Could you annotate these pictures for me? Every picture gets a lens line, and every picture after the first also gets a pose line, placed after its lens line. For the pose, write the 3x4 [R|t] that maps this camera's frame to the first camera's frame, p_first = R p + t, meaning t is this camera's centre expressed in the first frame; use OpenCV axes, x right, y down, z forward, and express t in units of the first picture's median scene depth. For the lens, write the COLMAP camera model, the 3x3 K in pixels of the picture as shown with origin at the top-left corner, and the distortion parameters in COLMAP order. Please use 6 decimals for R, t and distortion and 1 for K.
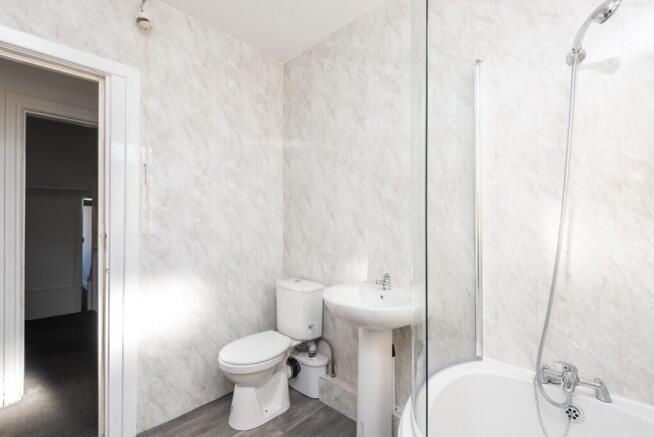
lens RADIAL K [[291.2, 0, 323.6], [0, 291.2, 219.3], [0, 0, 1]] dist [0.003836, -0.000547]
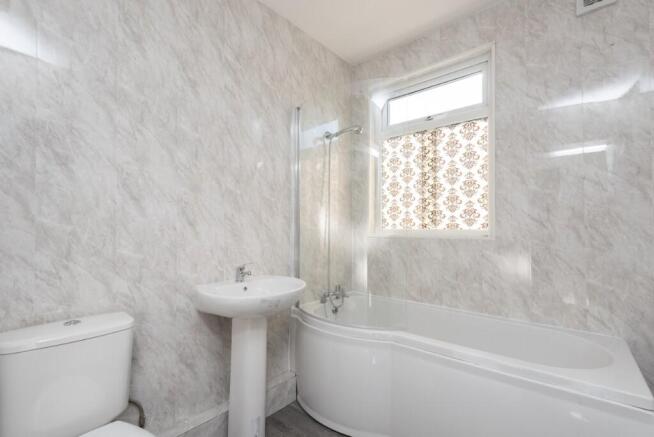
lens RADIAL K [[291.2, 0, 323.6], [0, 291.2, 219.3], [0, 0, 1]] dist [0.003836, -0.000547]
pose [[-0.040037, 0.025636, 0.998869, -0.635252], [-0.017980, 0.999490, -0.026373, 0.042410], [-0.999036, -0.019016, -0.039556, 0.618888]]
